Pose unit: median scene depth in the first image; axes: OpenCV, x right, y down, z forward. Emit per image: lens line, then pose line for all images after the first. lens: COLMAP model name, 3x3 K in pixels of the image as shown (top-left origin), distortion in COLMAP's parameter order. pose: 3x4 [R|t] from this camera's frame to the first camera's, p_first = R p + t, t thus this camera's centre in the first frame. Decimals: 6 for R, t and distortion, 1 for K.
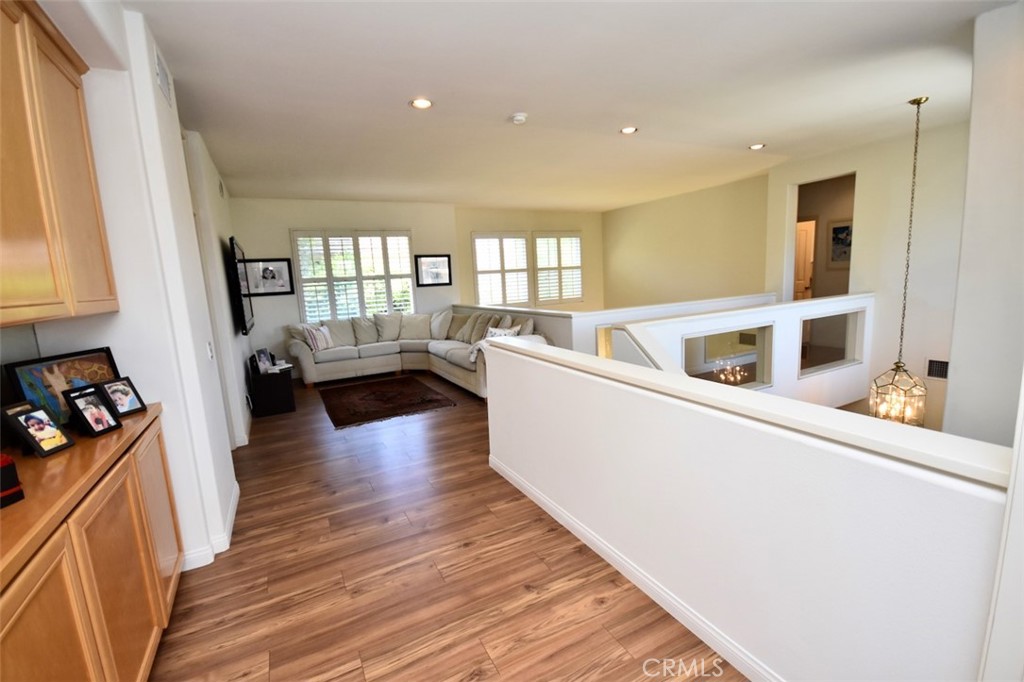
lens RADIAL K [[448.2, 0, 510.0], [0, 448.2, 345.0], [0, 0, 1]] dist [0.013595, -0.012964]
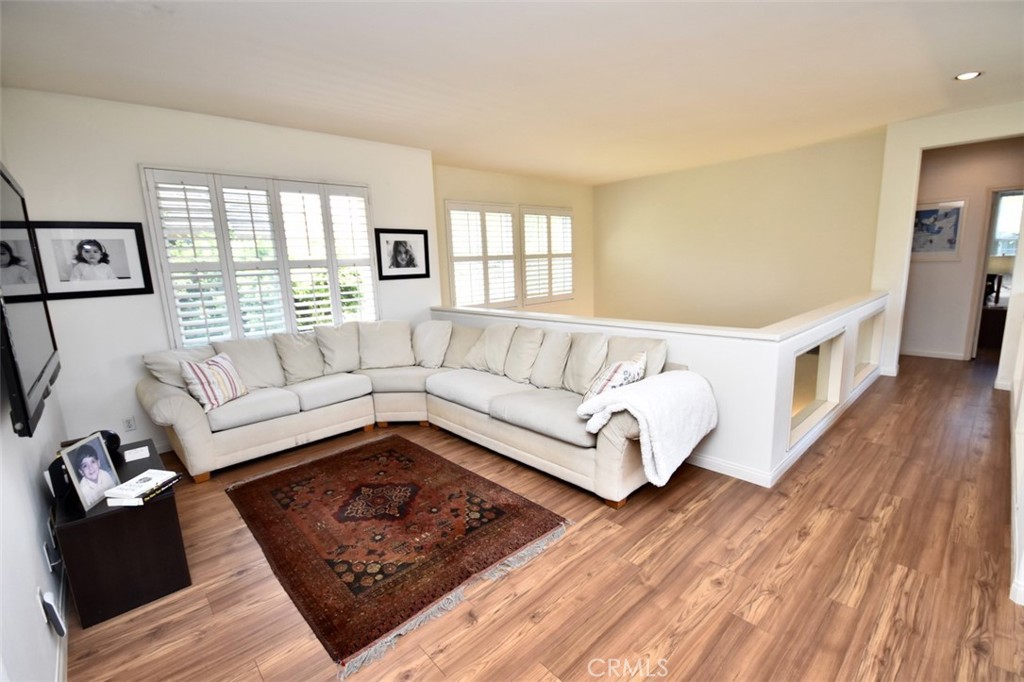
lens RADIAL K [[448.2, 0, 510.0], [0, 448.2, 345.0], [0, 0, 1]] dist [0.013595, -0.012964]
pose [[0.966326, -0.032234, 0.255293, -0.206312], [0.027700, 0.999389, 0.021338, -0.050805], [-0.255824, -0.013548, 0.966628, 0.374301]]
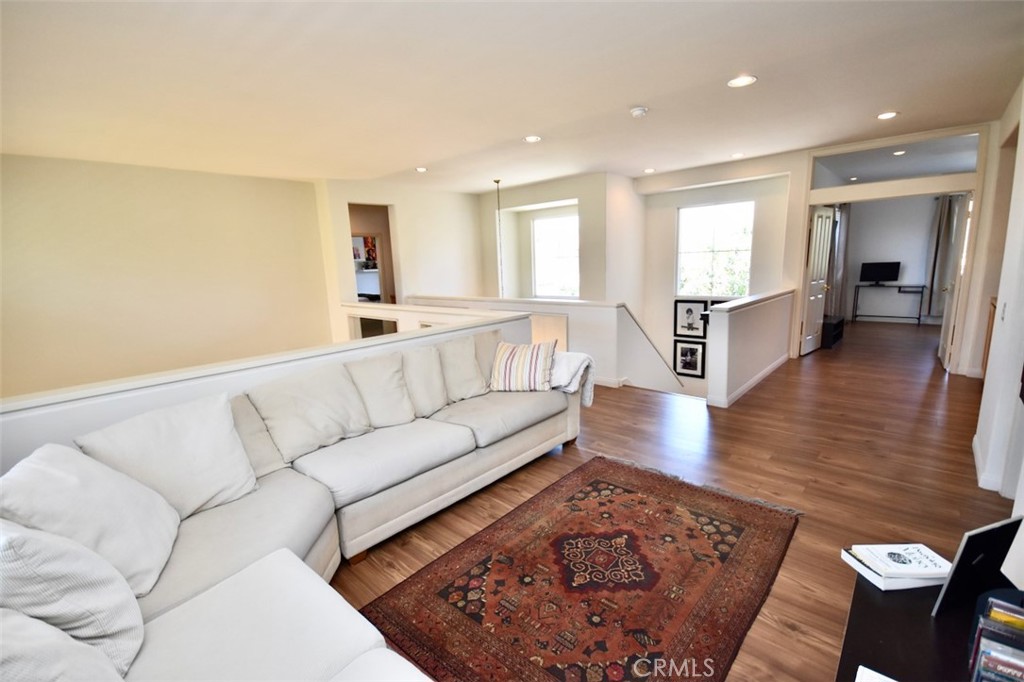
lens RADIAL K [[460.8, 0, 512.0], [0, 460.8, 341.0], [0, 0, 1]] dist [-0.000224, -0.000772]
pose [[-0.350650, -0.091885, 0.931988, -0.471086], [0.199723, 0.964944, 0.170278, -0.116477], [-0.914962, 0.245847, -0.320006, 0.887169]]
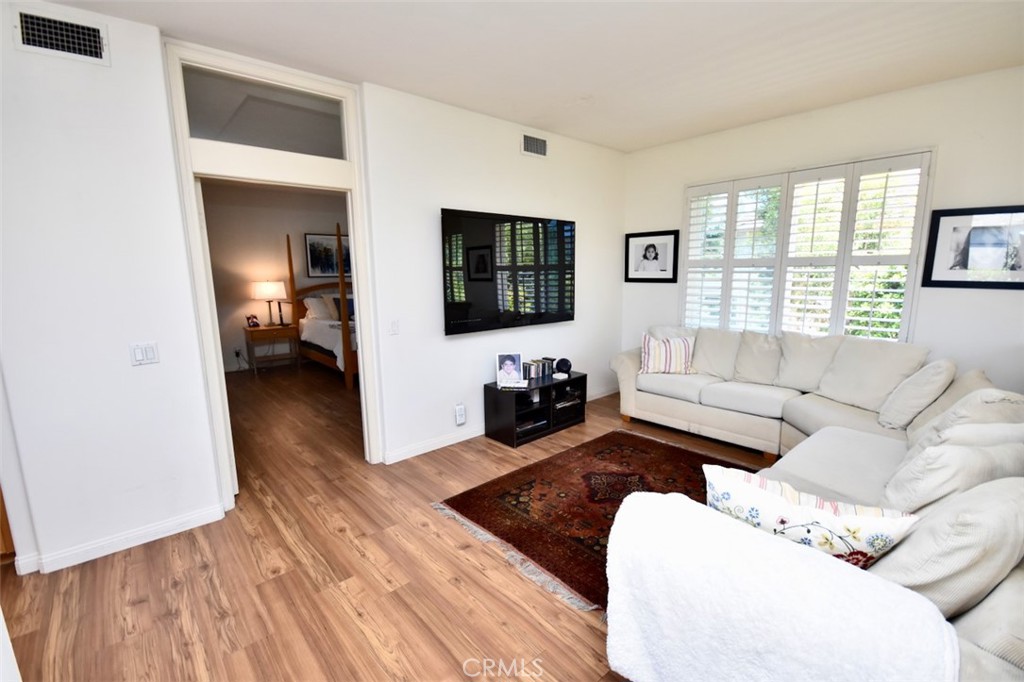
lens RADIAL K [[447.0, 0, 509.4], [0, 447.0, 343.1], [0, 0, 1]] dist [0.001669, 0.000156]
pose [[0.246158, 0.205070, -0.947287, 0.116434], [-0.150438, 0.973600, 0.171674, -0.097059], [0.957484, 0.100249, 0.270509, 0.550743]]
